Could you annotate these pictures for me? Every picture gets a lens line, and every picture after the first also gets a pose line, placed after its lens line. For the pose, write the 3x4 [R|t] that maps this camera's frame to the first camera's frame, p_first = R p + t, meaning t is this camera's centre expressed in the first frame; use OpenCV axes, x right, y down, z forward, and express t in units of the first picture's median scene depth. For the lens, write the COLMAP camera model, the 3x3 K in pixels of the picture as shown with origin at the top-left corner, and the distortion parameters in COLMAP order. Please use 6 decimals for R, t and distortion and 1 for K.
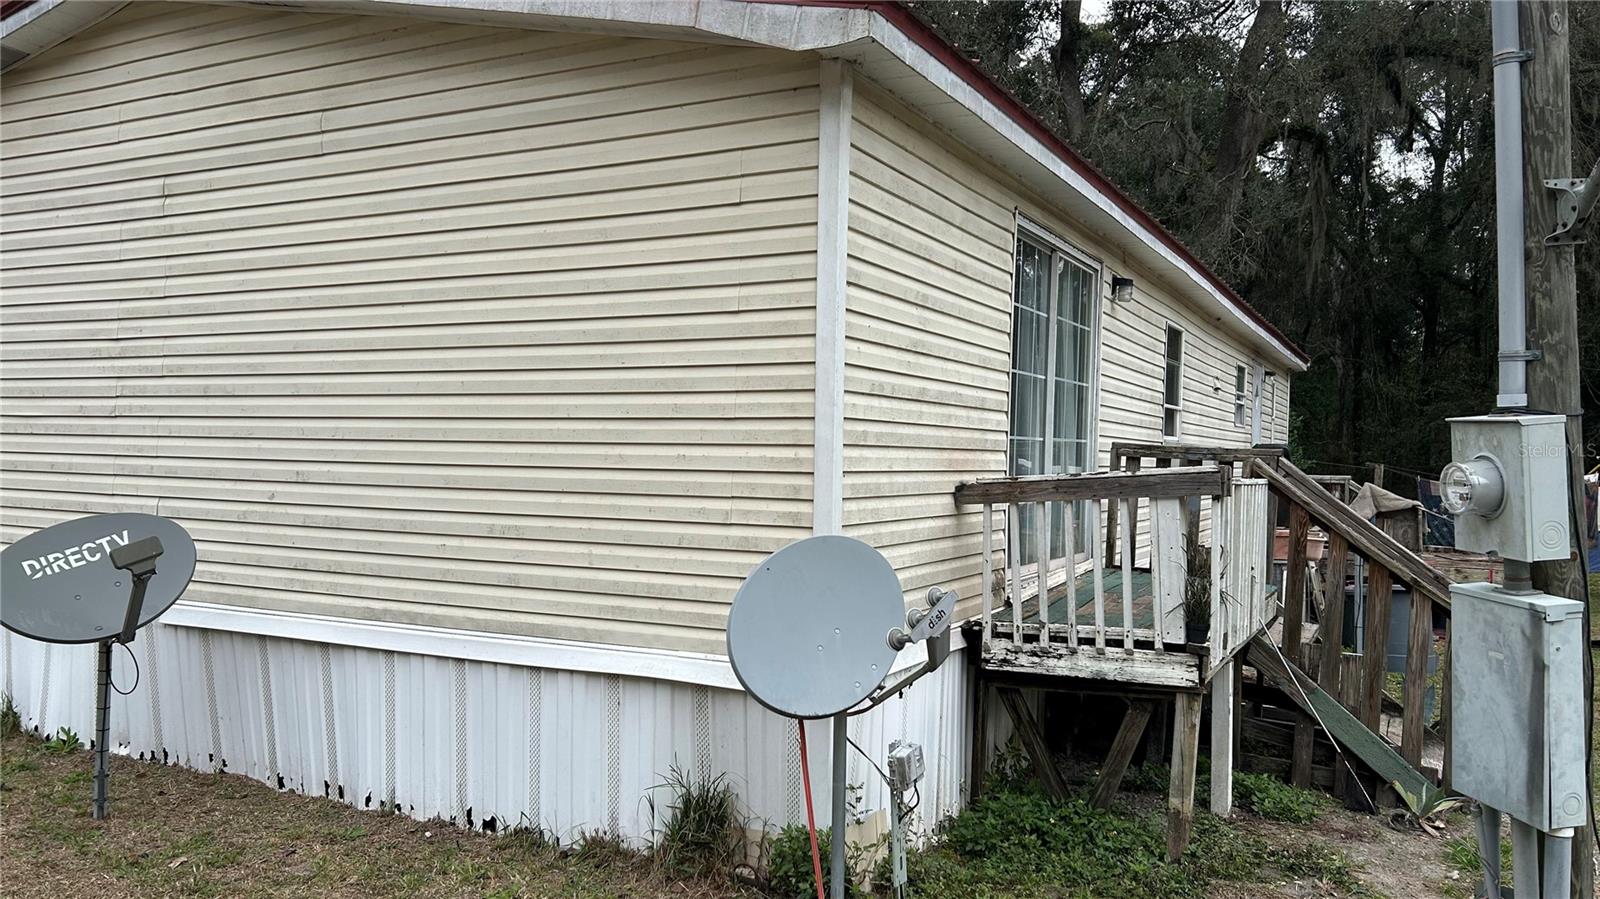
lens RADIAL K [[1217.0, 0, 805.3], [0, 1217.0, 439.9], [0, 0, 1]] dist [0.009094, -0.007007]
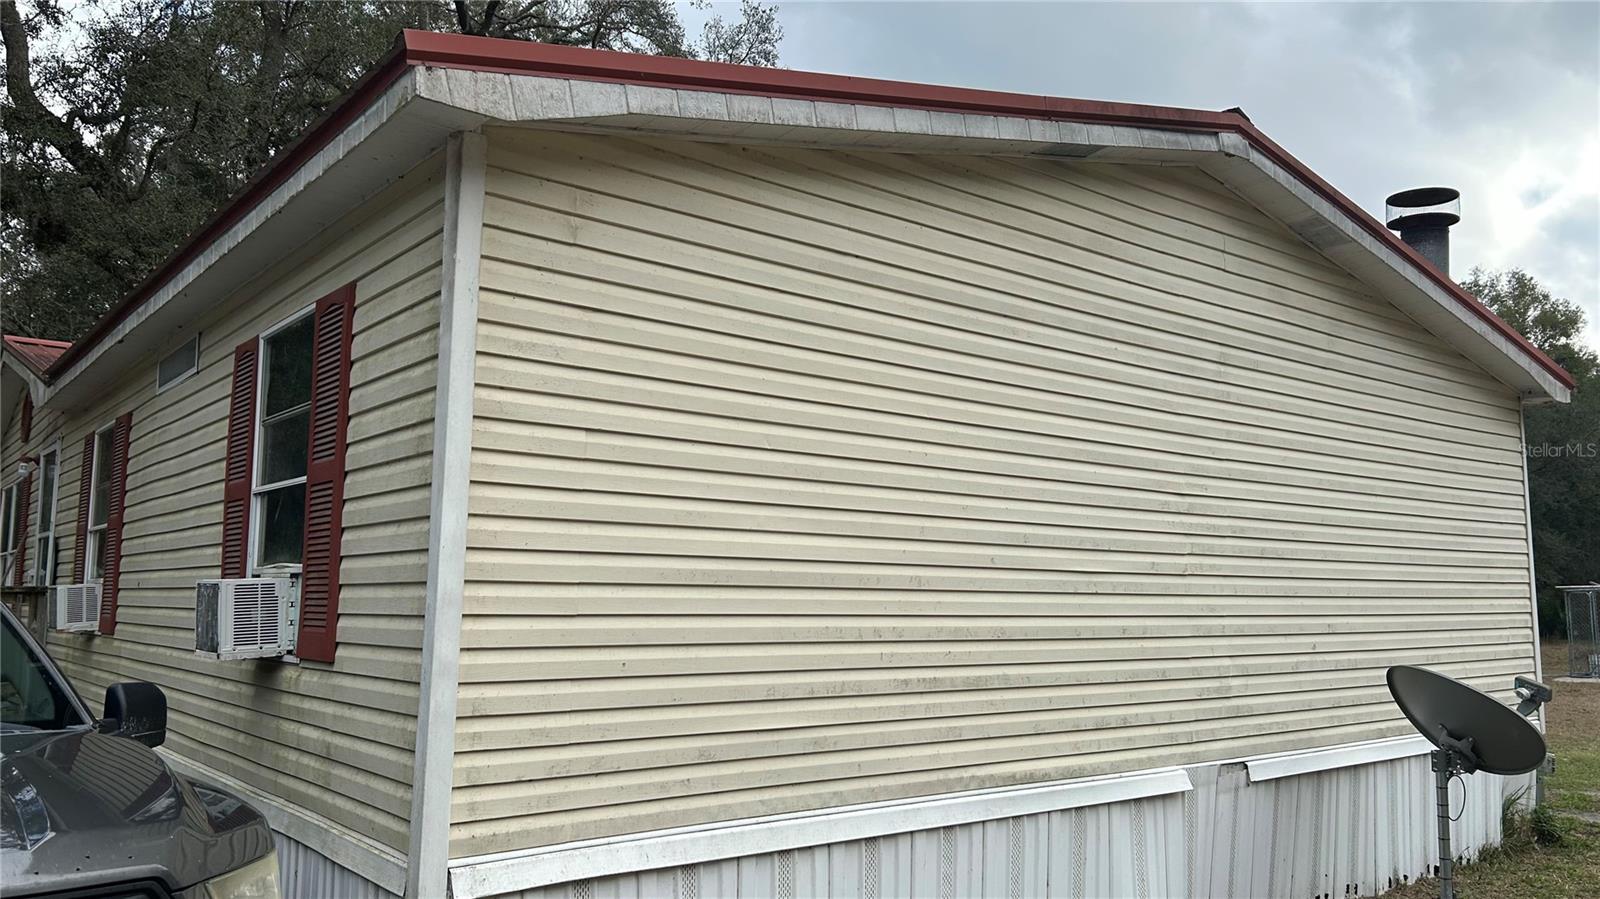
lens RADIAL K [[1217.0, 0, 801.9], [0, 1217.0, 459.1], [0, 0, 1]] dist [0.009094, -0.007007]
pose [[0.425174, 0.097519, 0.899843, -1.627448], [0.006066, 0.993849, -0.110573, -0.005807], [-0.905091, 0.052472, 0.421967, 0.901685]]
